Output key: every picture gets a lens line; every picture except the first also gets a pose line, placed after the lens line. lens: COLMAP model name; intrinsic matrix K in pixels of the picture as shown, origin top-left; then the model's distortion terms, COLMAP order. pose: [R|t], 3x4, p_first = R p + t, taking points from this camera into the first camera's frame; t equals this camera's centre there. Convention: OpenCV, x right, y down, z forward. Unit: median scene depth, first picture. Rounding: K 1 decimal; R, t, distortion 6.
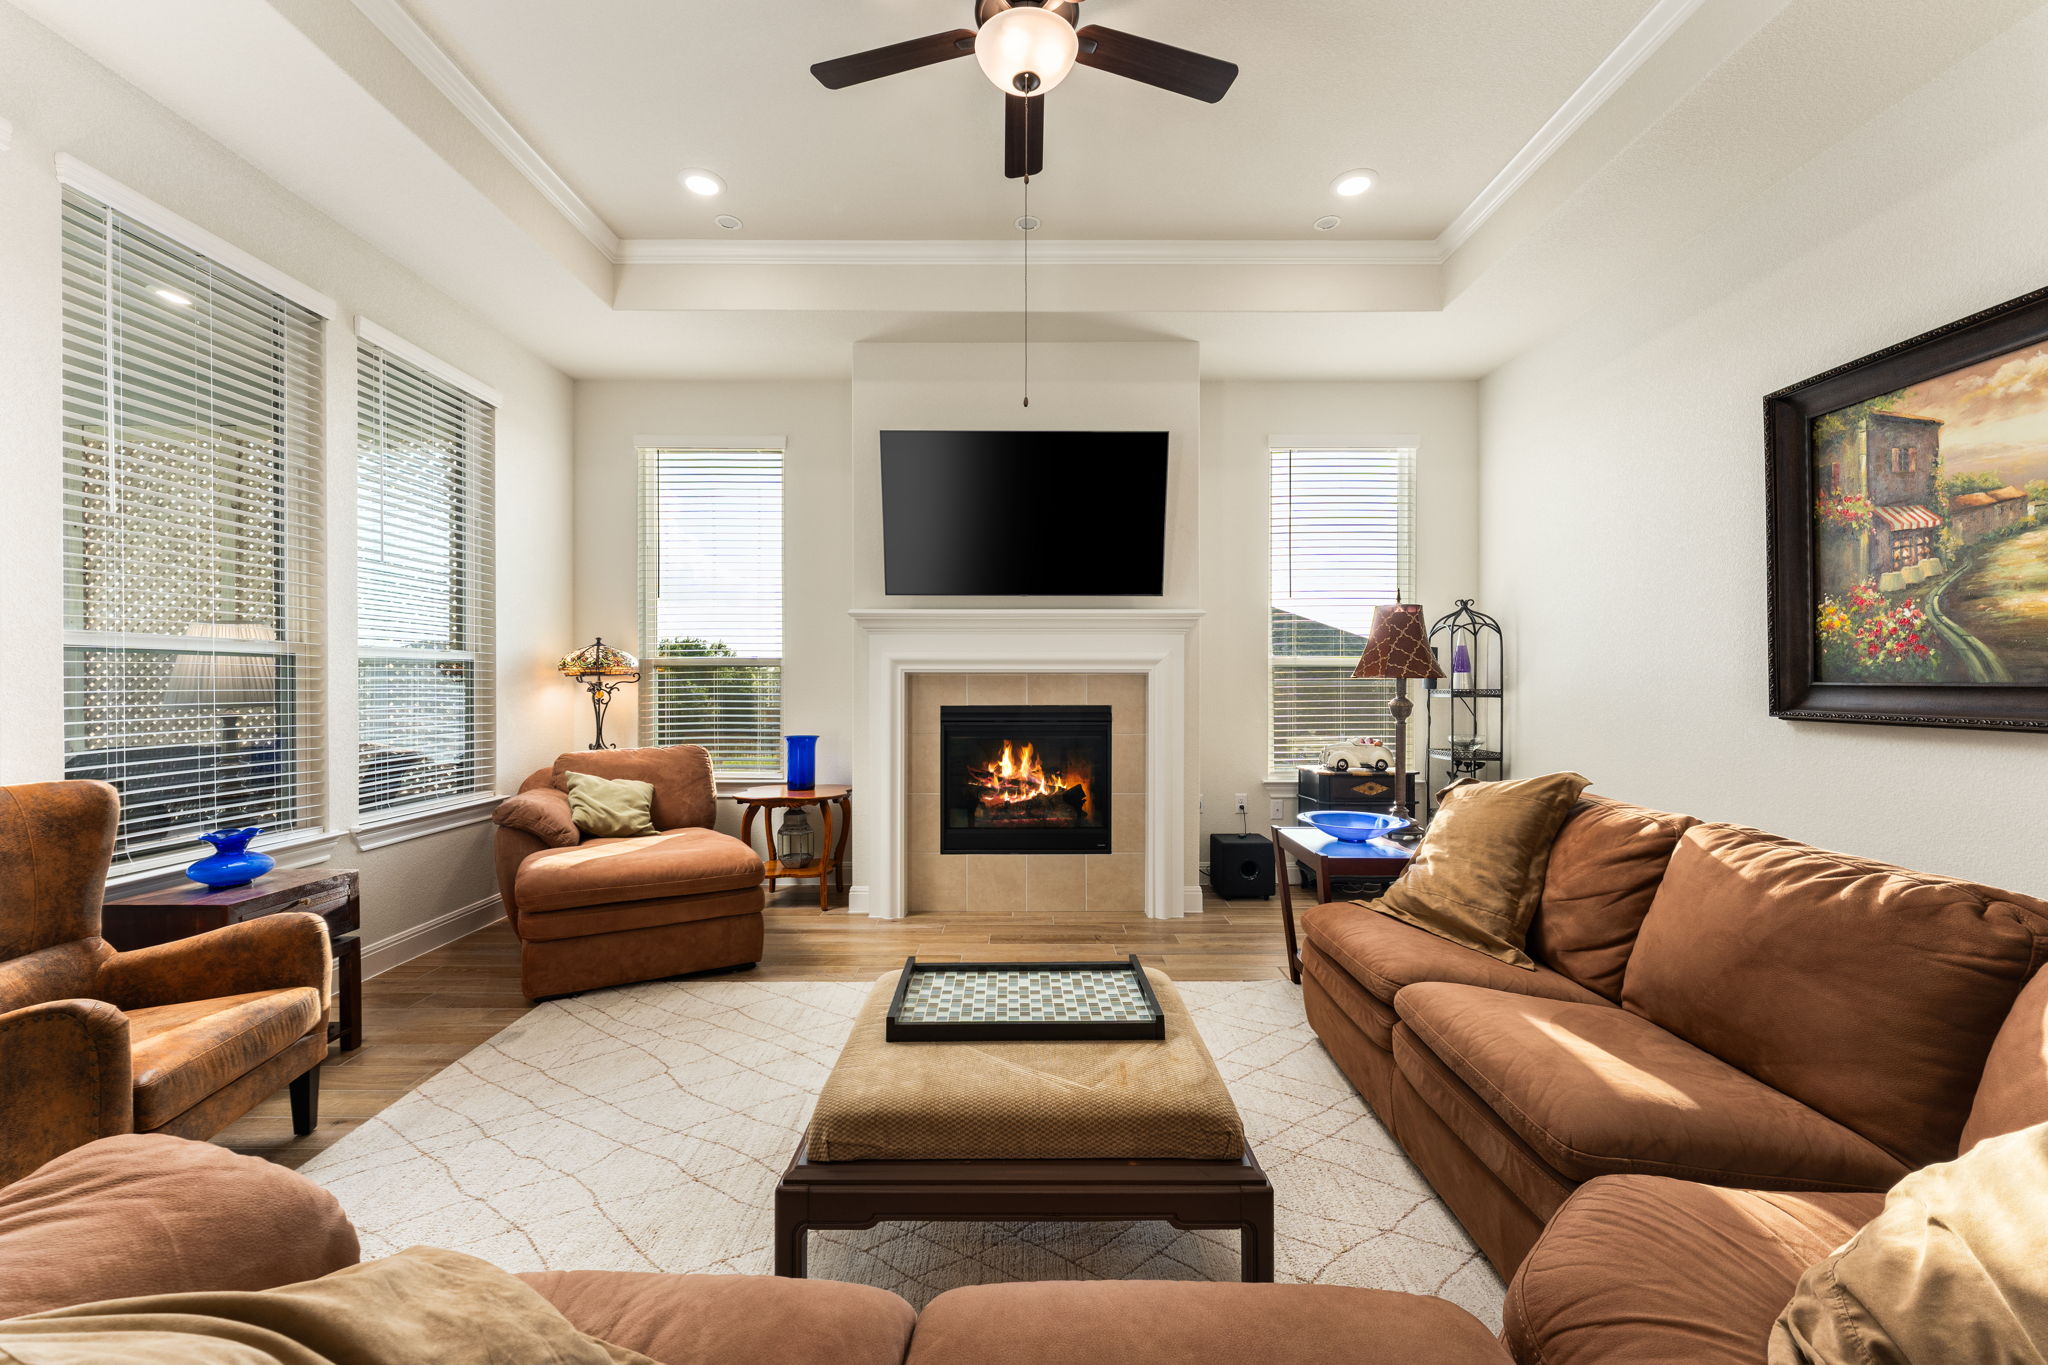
lens RADIAL K [[821.6, 0, 1022.8], [0, 821.6, 687.2], [0, 0, 1]] dist [-0.000185, -0.000034]
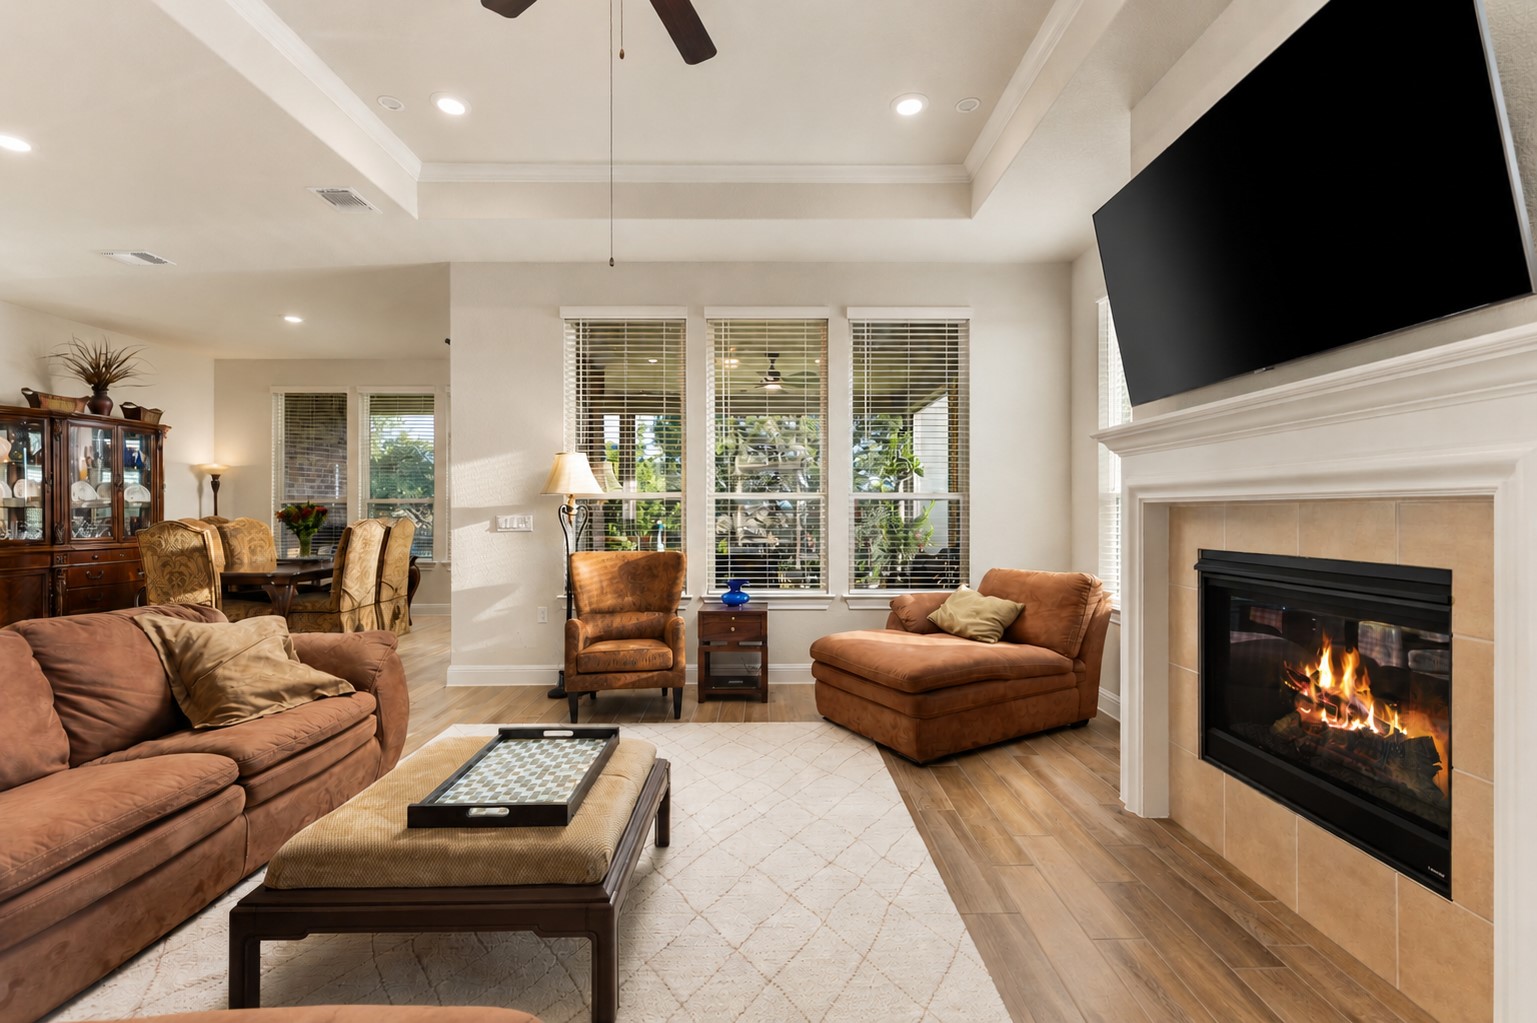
lens RADIAL K [[655.7, 0, 762.3], [0, 655.7, 507.2], [0, 0, 1]] dist [0.001810, 0.000262]
pose [[-0.016634, -0.009264, -0.999819, 0.596988], [-0.011585, 0.999892, -0.009072, -0.007586], [0.999795, 0.011432, -0.016739, 0.831450]]
